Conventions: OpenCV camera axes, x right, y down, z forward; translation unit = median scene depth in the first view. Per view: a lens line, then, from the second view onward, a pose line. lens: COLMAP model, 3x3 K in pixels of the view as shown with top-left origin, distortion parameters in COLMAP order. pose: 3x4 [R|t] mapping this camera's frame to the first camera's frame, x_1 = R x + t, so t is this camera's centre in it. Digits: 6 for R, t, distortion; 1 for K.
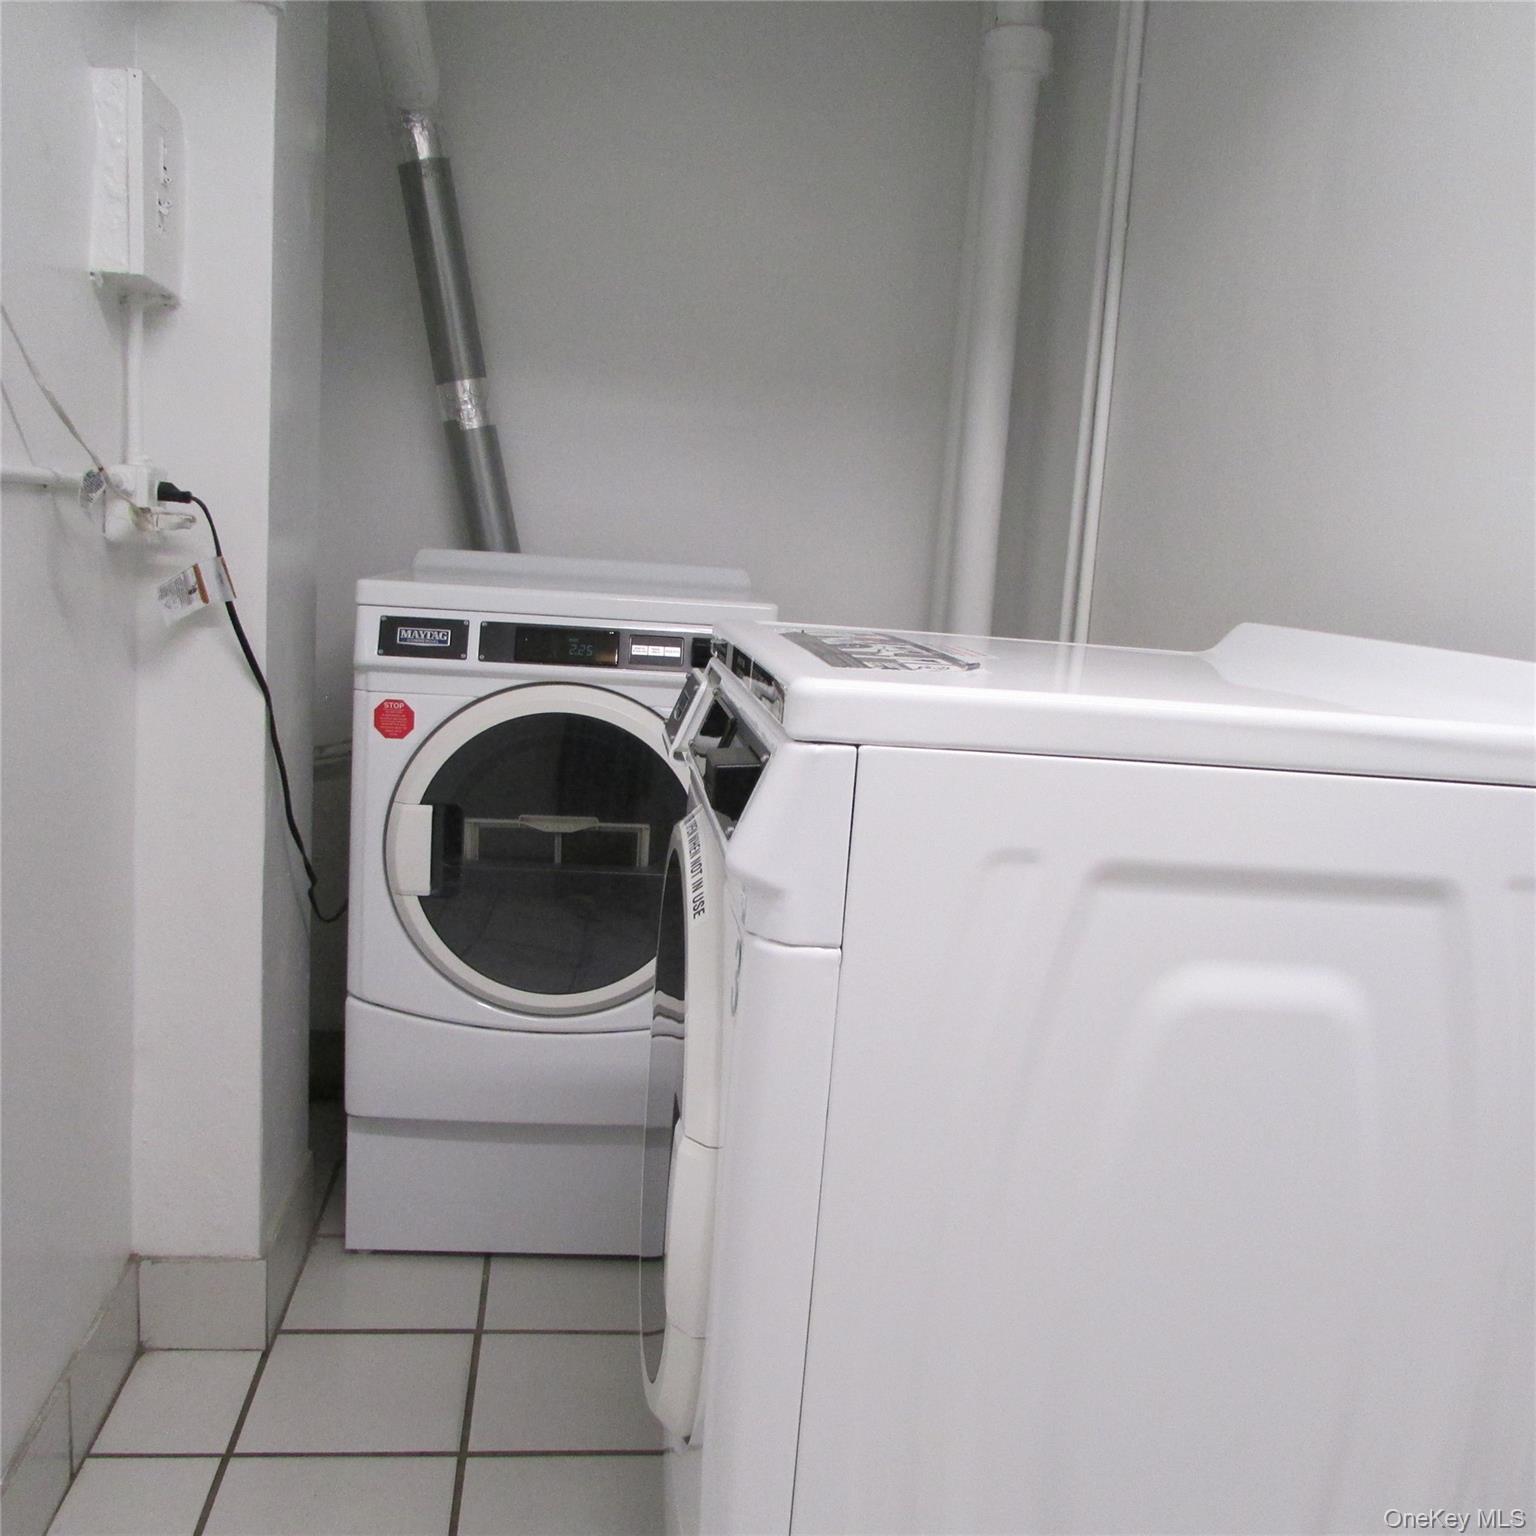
lens RADIAL K [[1460.2, 0, 760.2], [0, 1460.2, 774.5], [0, 0, 1]] dist [-0.038982, 0.000000]
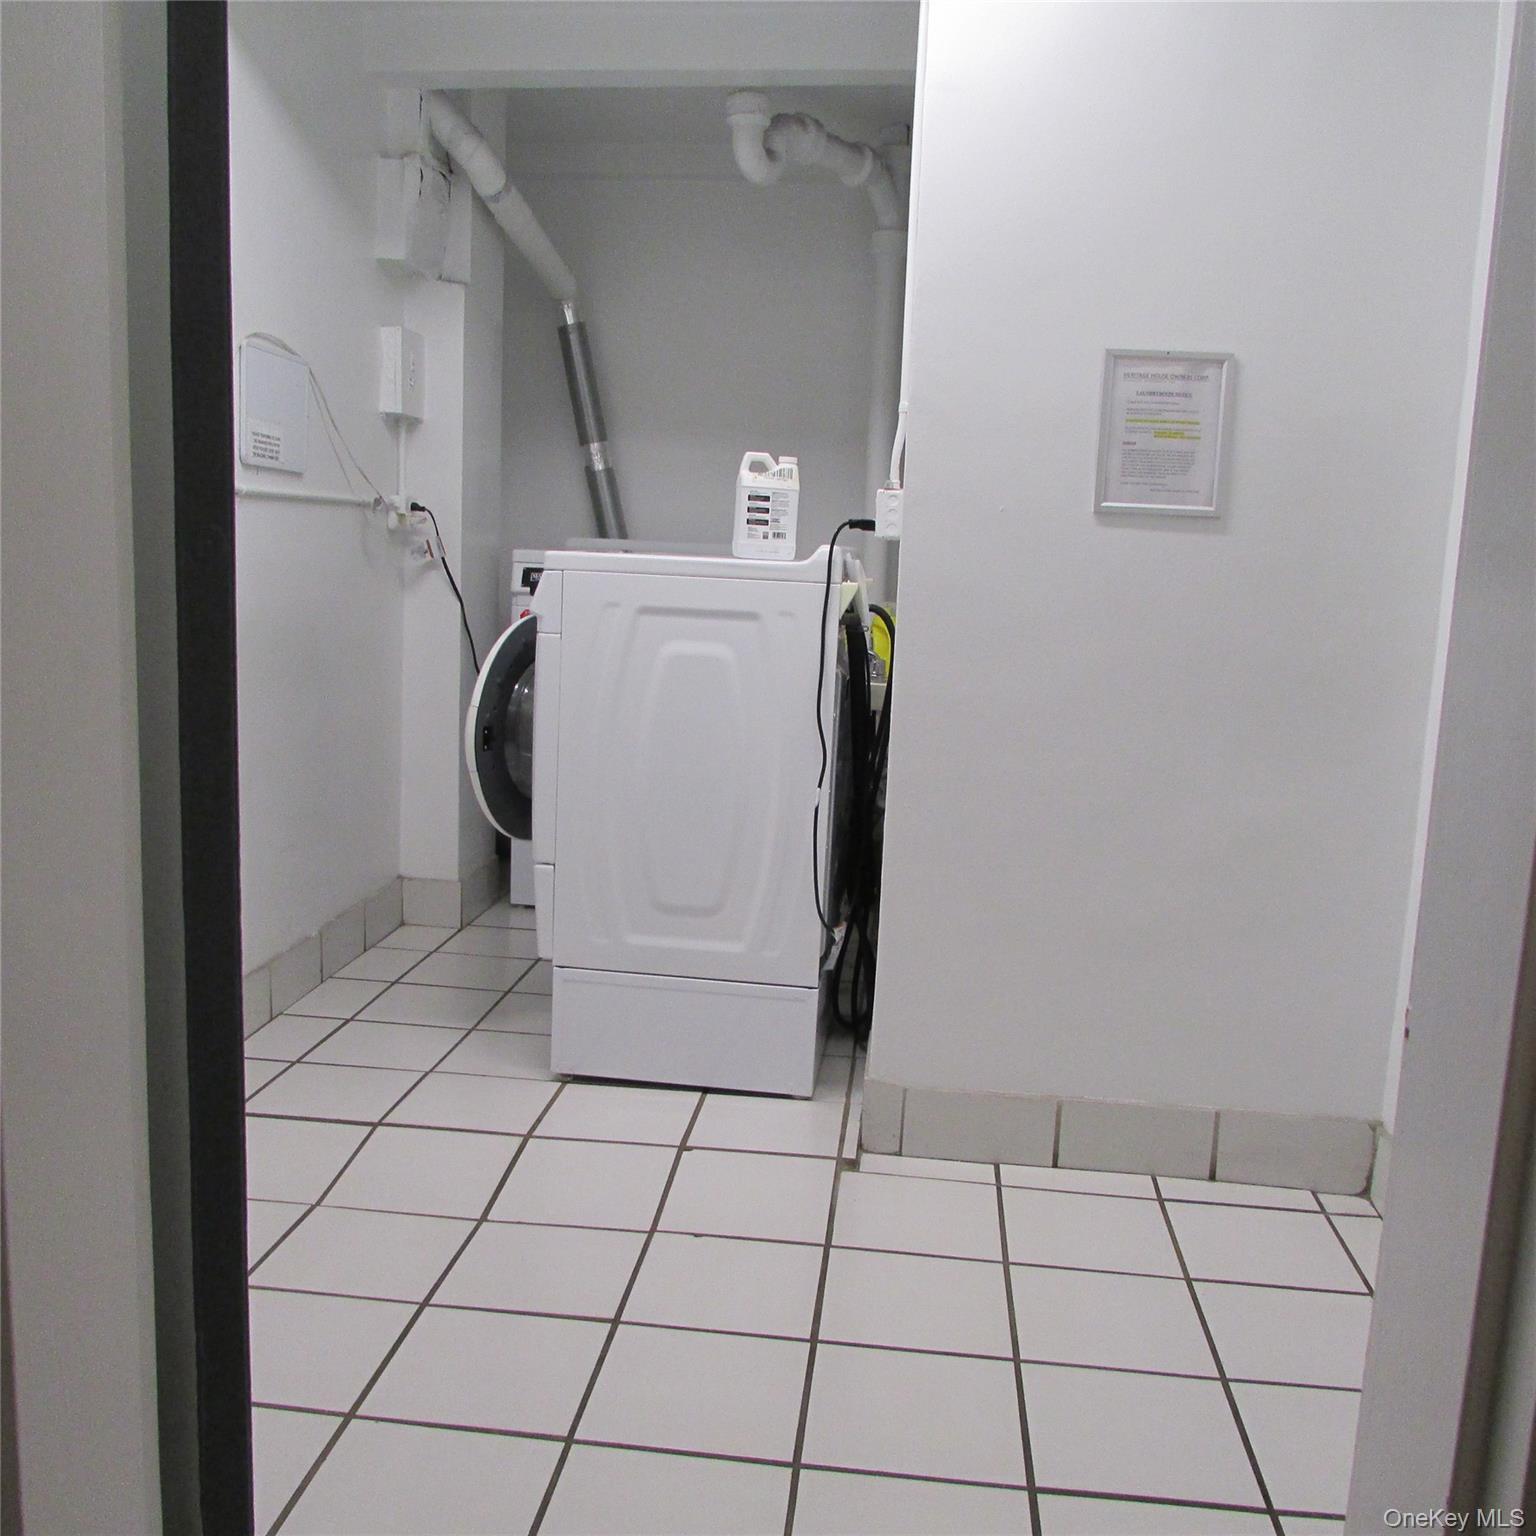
lens RADIAL K [[1460.2, 0, 770.7], [0, 1460.2, 764.8], [0, 0, 1]] dist [-0.038982, 0.000000]
pose [[0.974010, 0.008270, -0.226352, 0.586255], [-0.012982, 0.999729, -0.019336, 0.219529], [0.226131, 0.021772, 0.973854, -0.968196]]
